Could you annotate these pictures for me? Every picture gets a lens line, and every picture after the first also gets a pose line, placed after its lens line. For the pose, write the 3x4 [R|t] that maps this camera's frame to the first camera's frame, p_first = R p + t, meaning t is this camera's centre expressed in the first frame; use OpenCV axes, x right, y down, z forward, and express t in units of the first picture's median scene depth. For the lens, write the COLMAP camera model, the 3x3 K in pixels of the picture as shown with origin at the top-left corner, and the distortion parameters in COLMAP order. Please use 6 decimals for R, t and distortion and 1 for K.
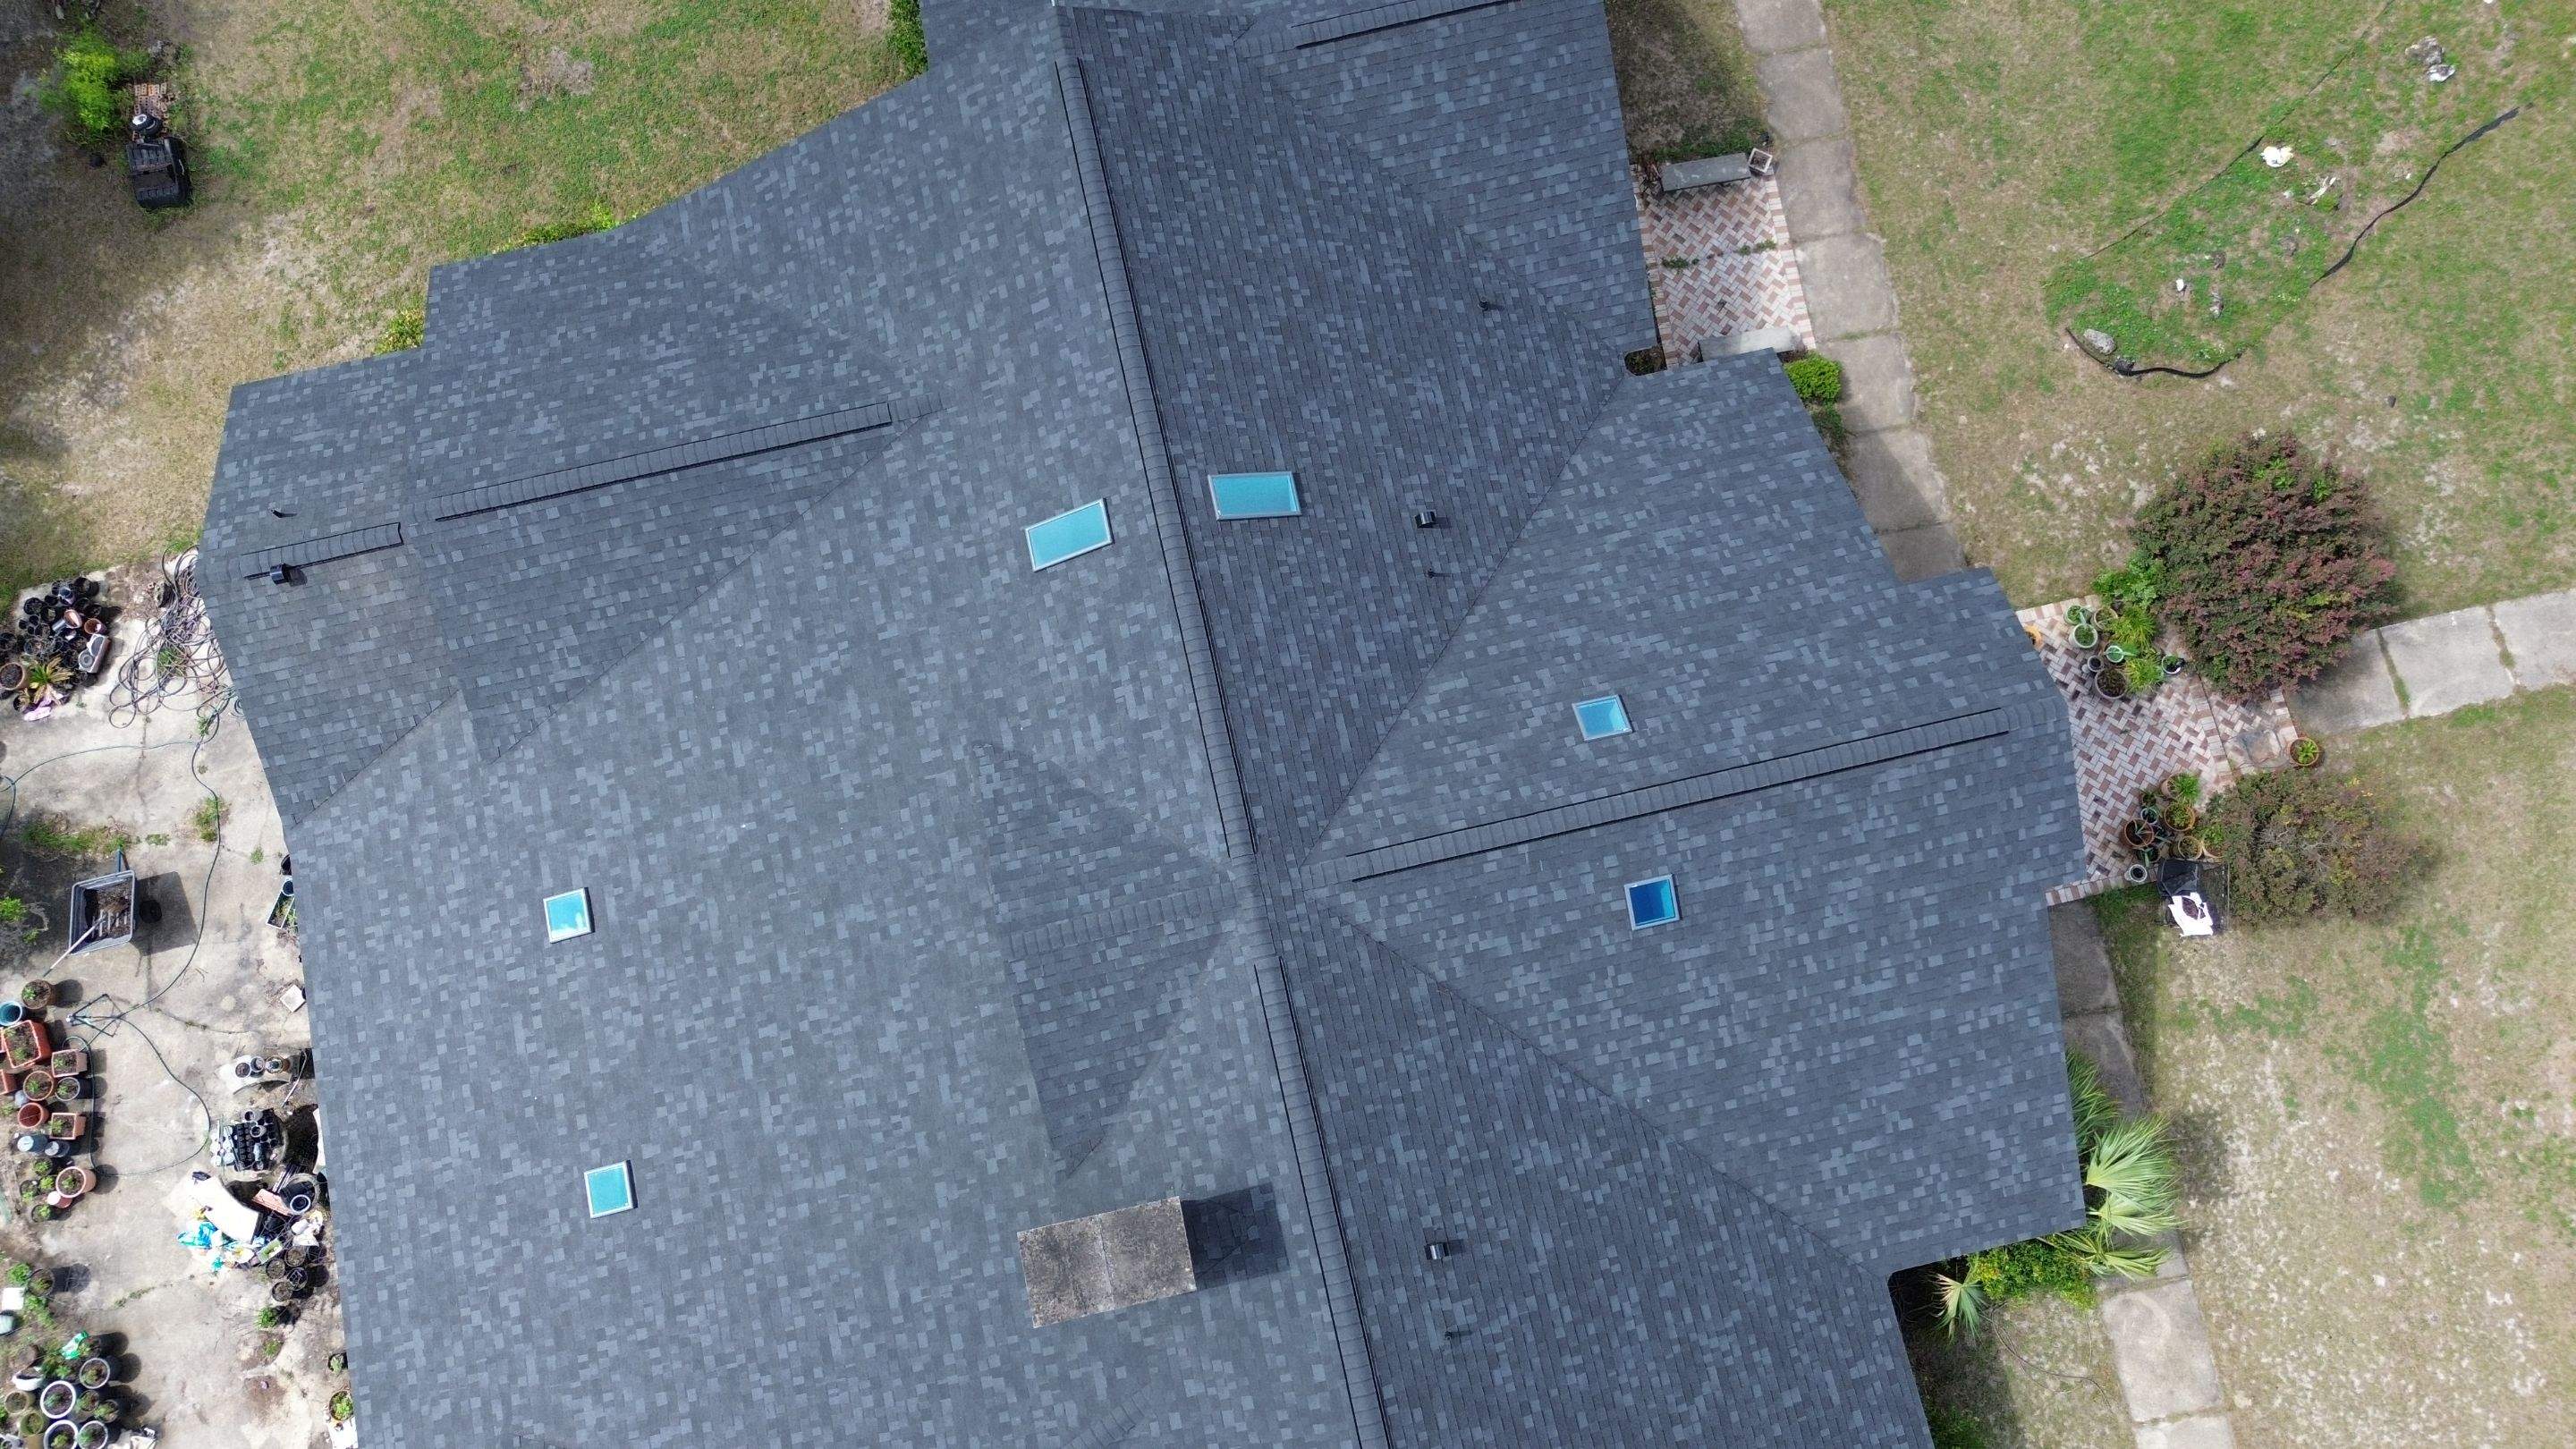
lens RADIAL K [[1829.6, 0, 1298.9], [0, 1829.6, 718.4], [0, 0, 1]] dist [0.070392, -0.071874]
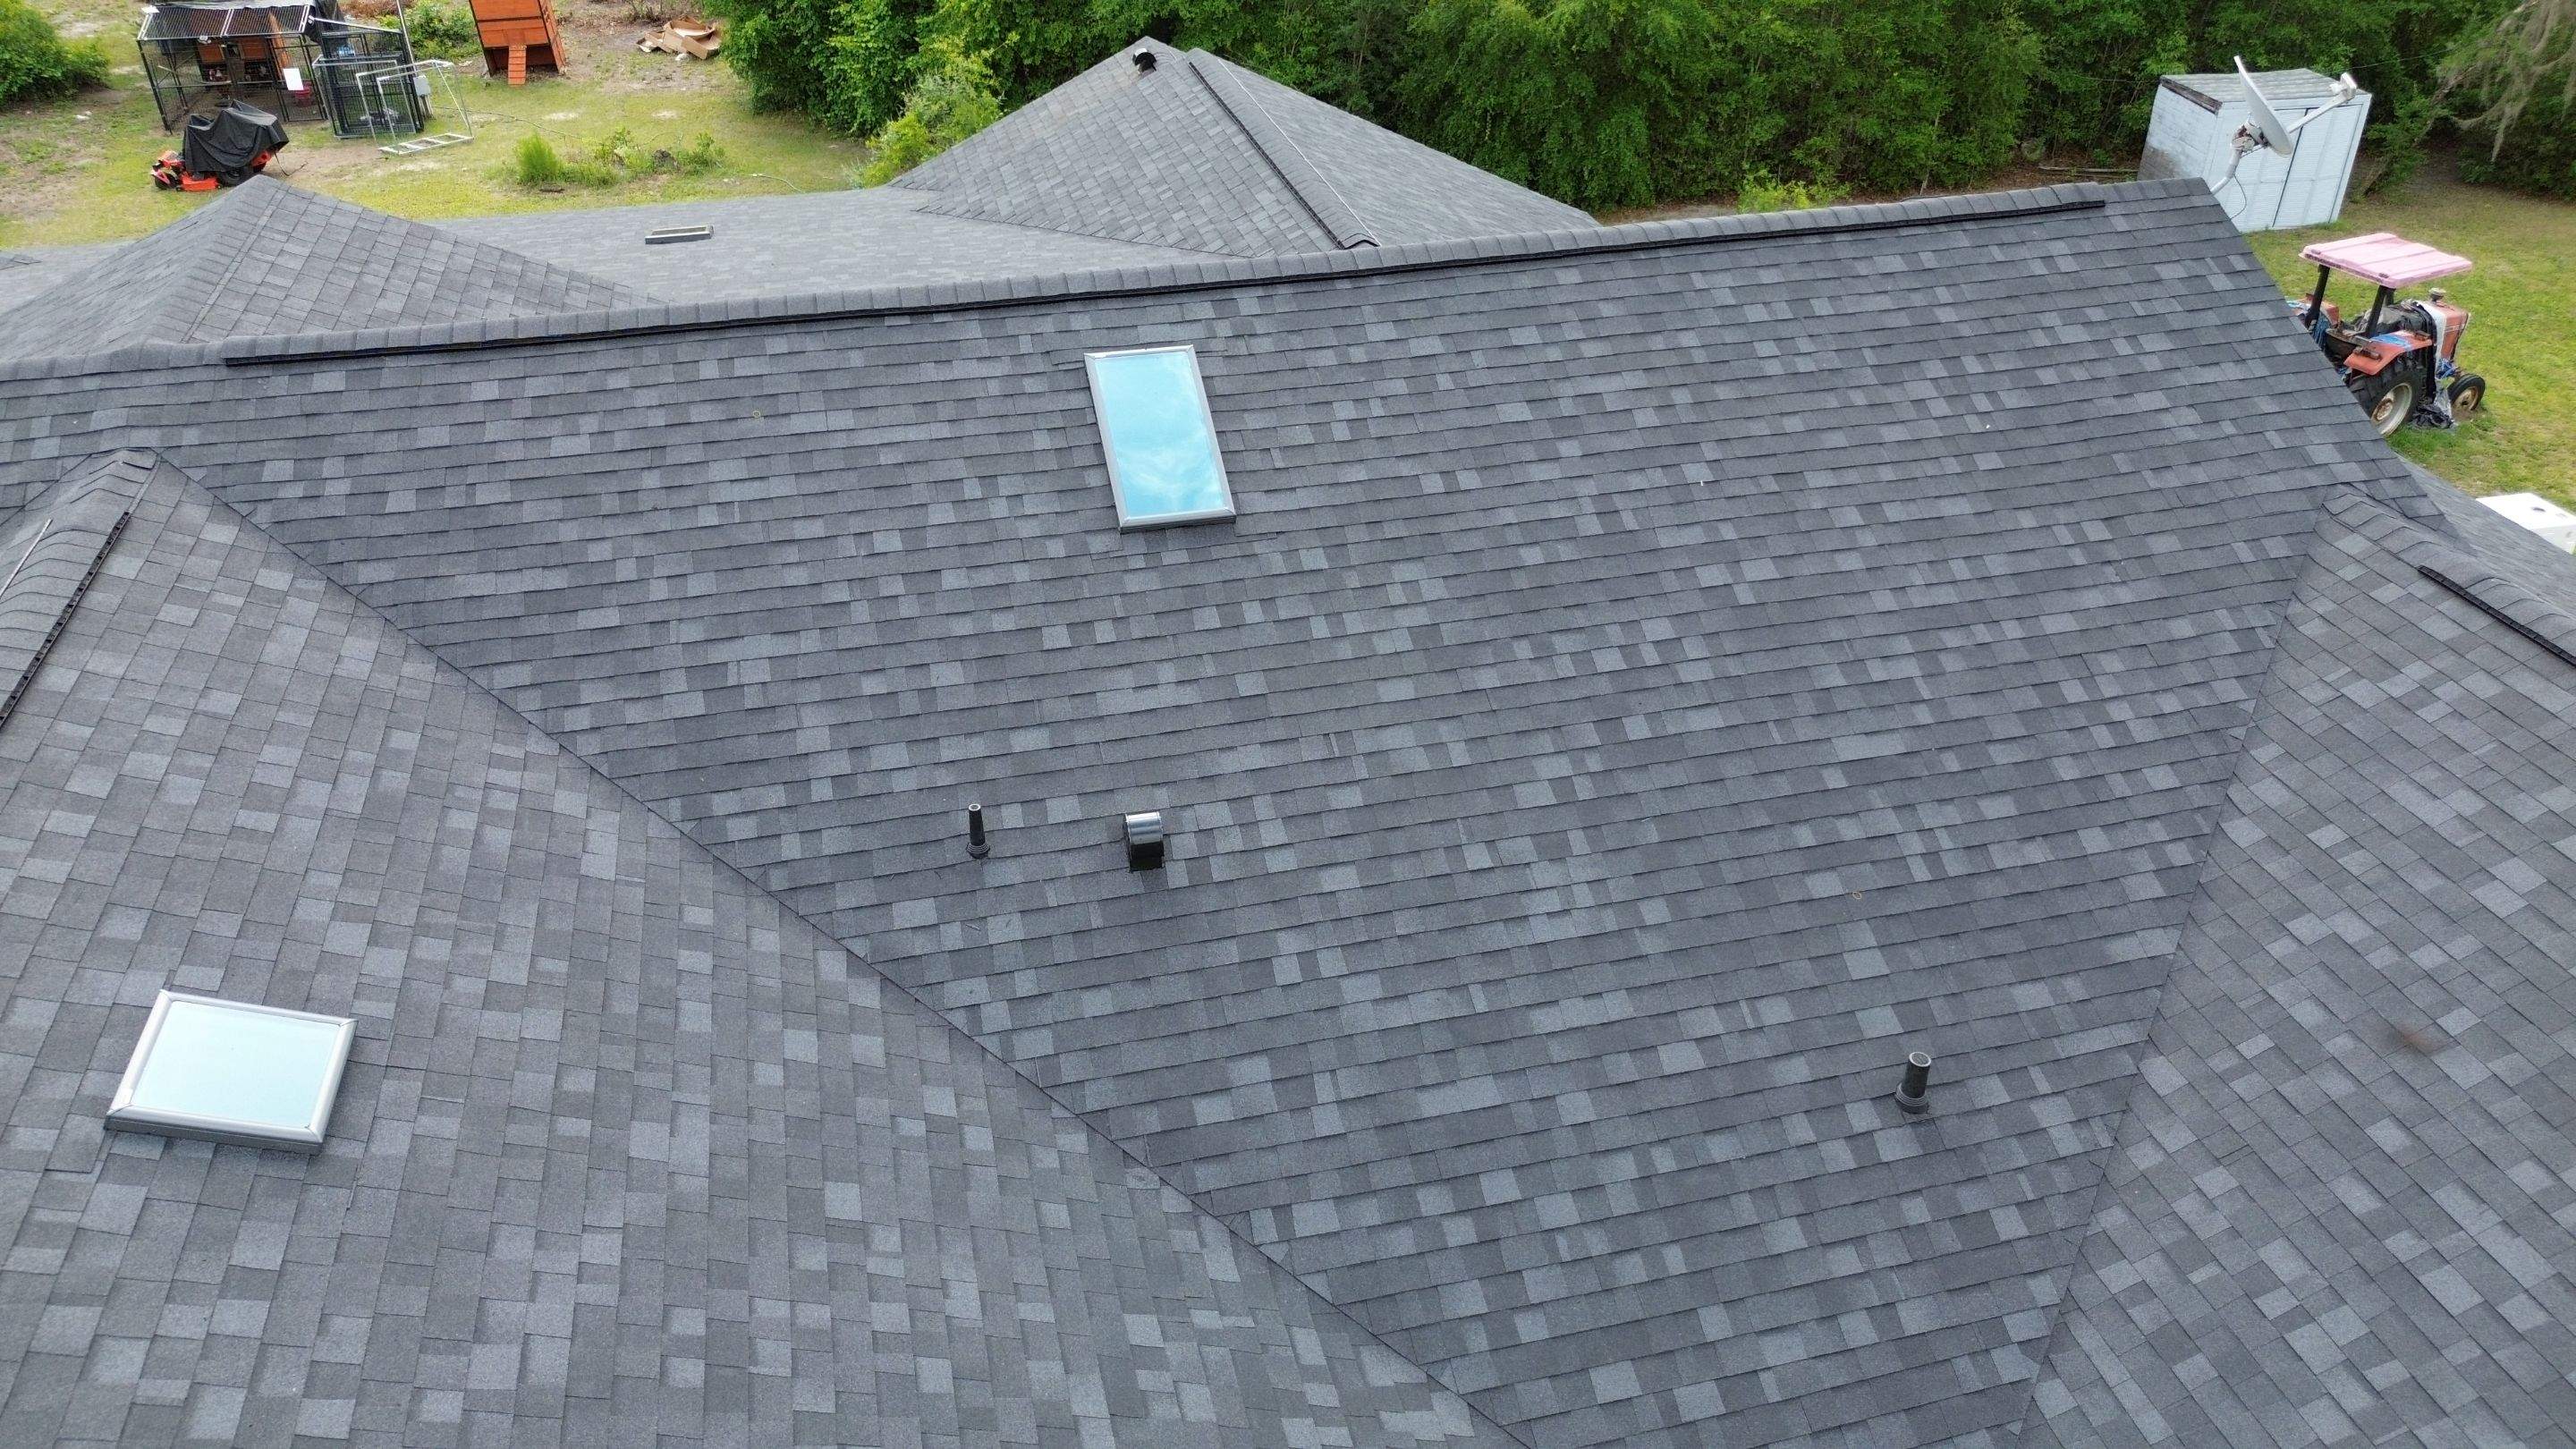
lens RADIAL K [[1829.6, 0, 1299.3], [0, 1829.6, 709.8], [0, 0, 1]] dist [0.070392, -0.071874]
pose [[0.023887, 0.548213, -0.835997, 0.327245], [-0.978929, 0.182461, 0.091679, -0.164546], [0.202797, 0.816193, 0.541021, 0.760113]]
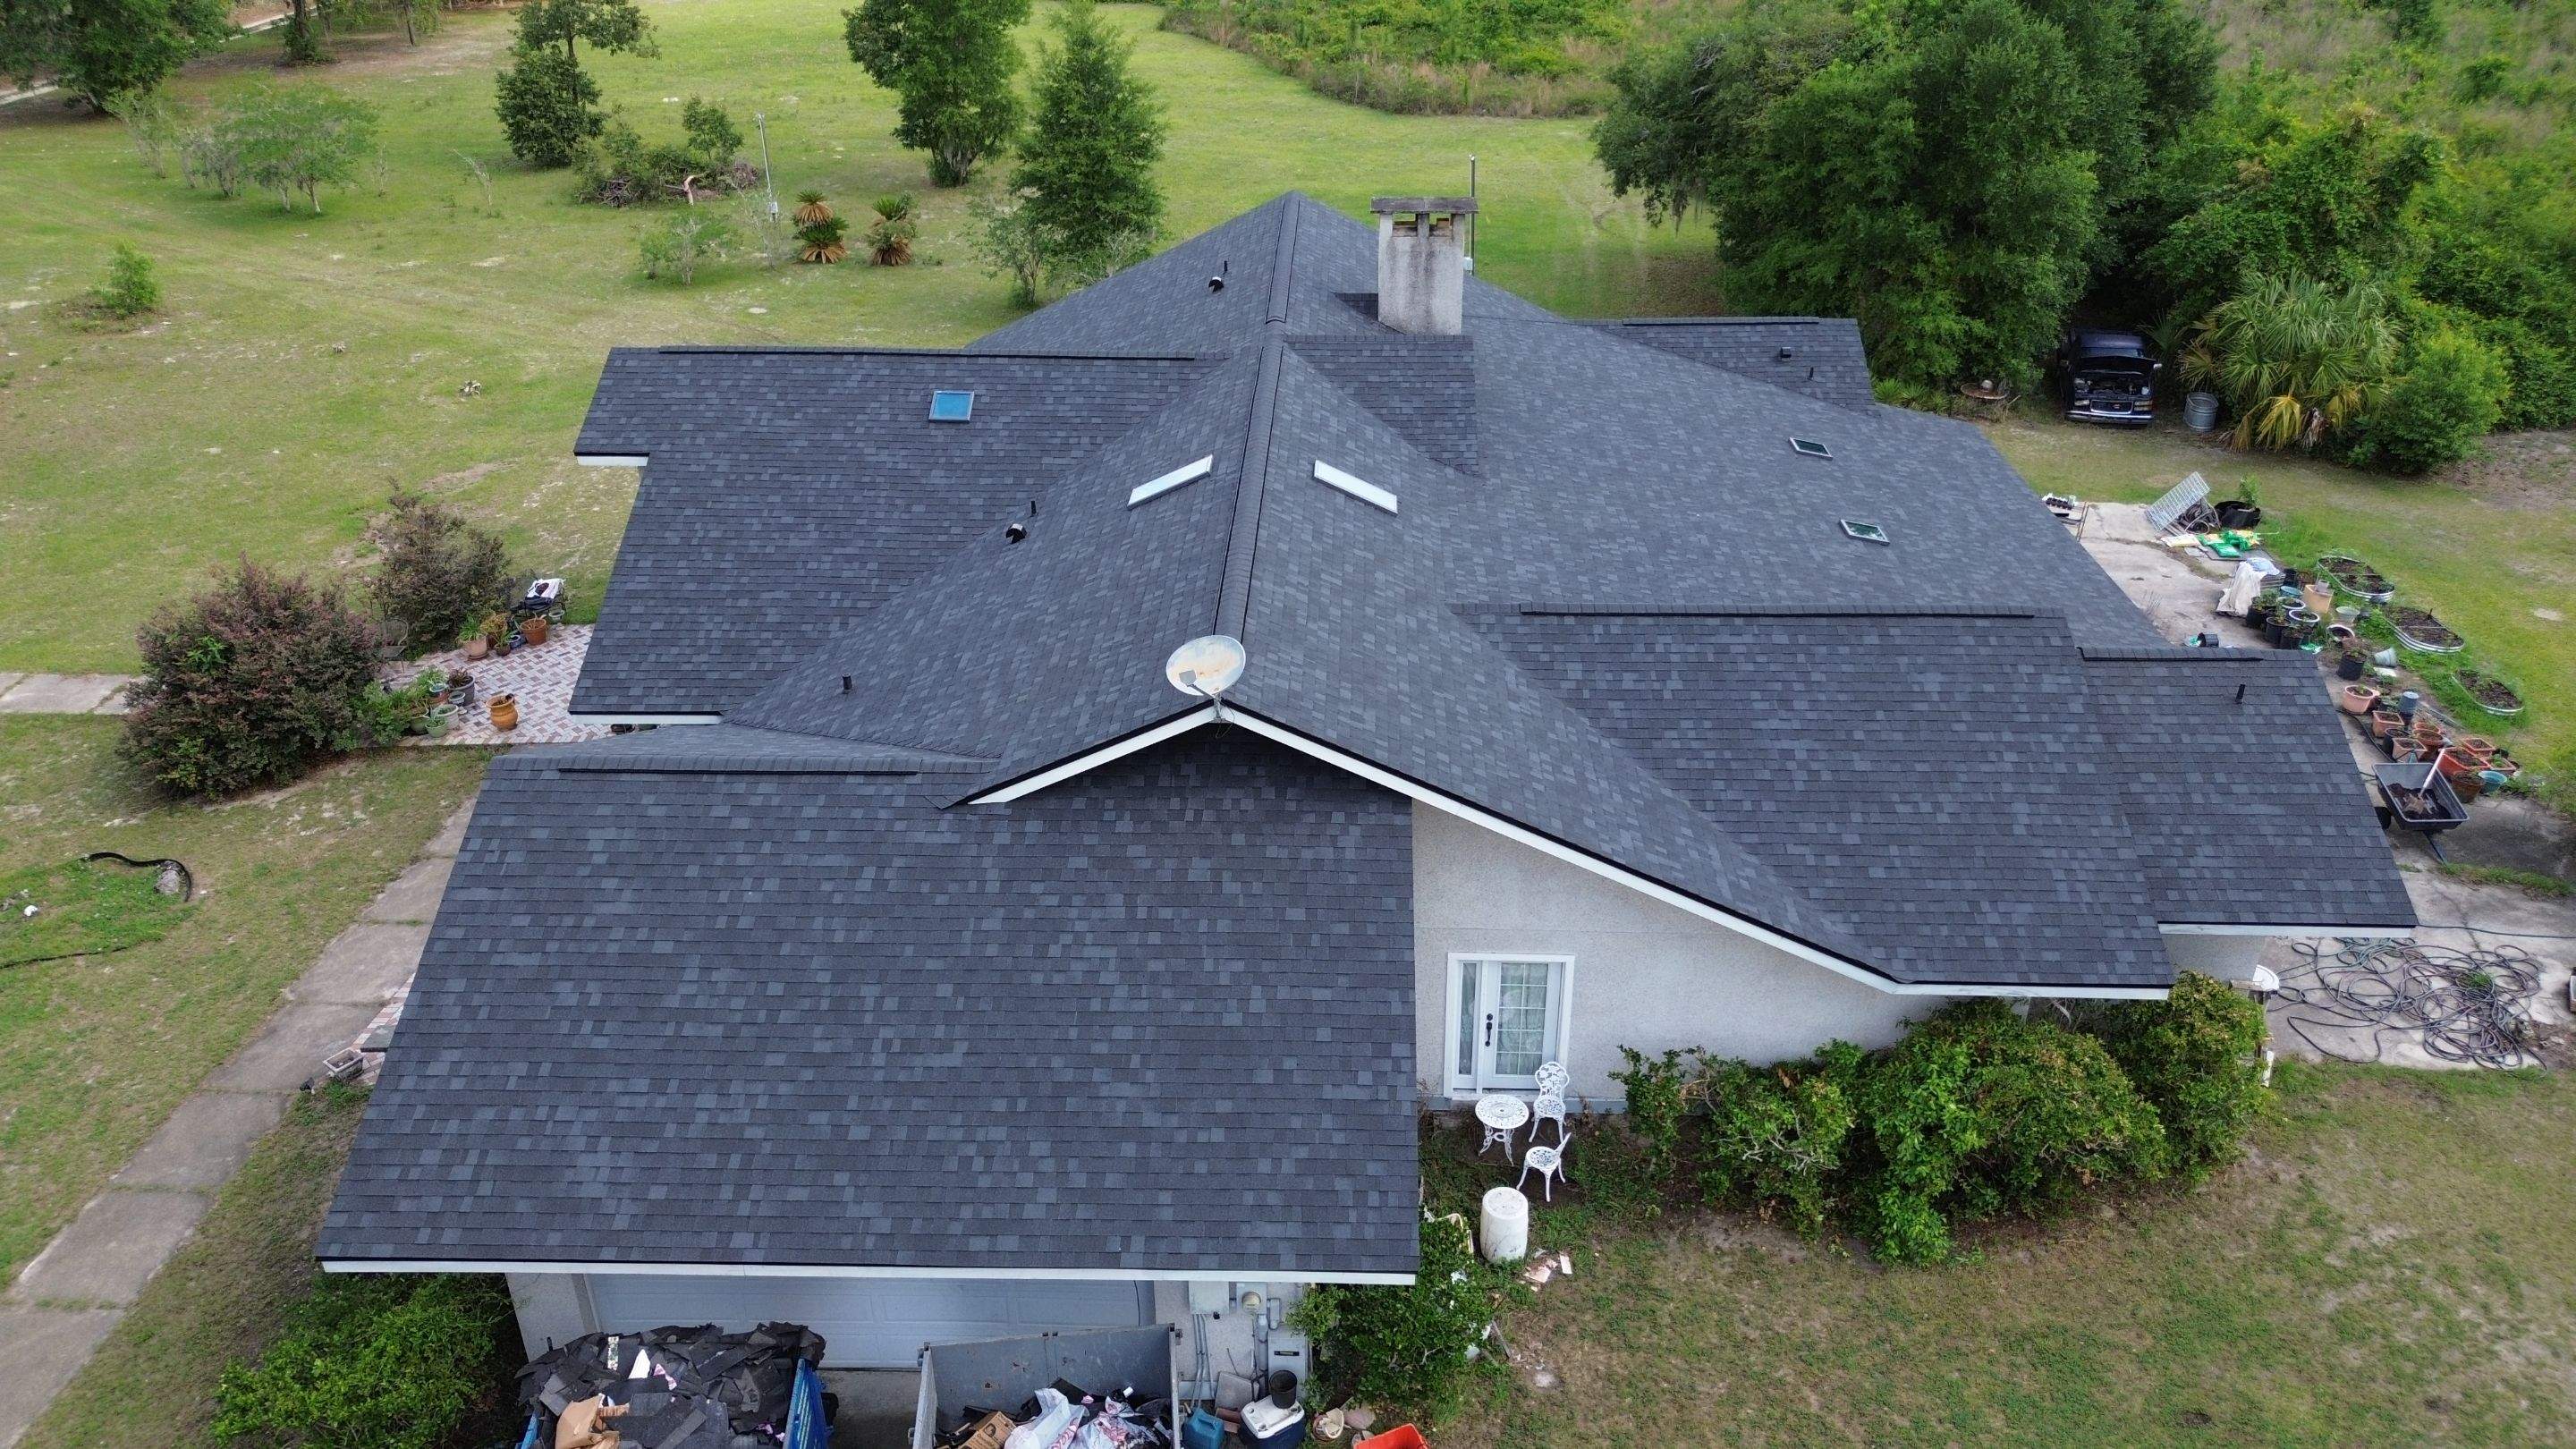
lens RADIAL K [[1829.6, 0, 1296.9], [0, 1829.6, 712.0], [0, 0, 1]] dist [0.070392, -0.071874]
pose [[-0.967606, -0.111120, 0.226695, -0.310207], [0.248752, -0.266211, 0.931265, -0.999901], [-0.043133, 0.957489, 0.285228, 0.755408]]
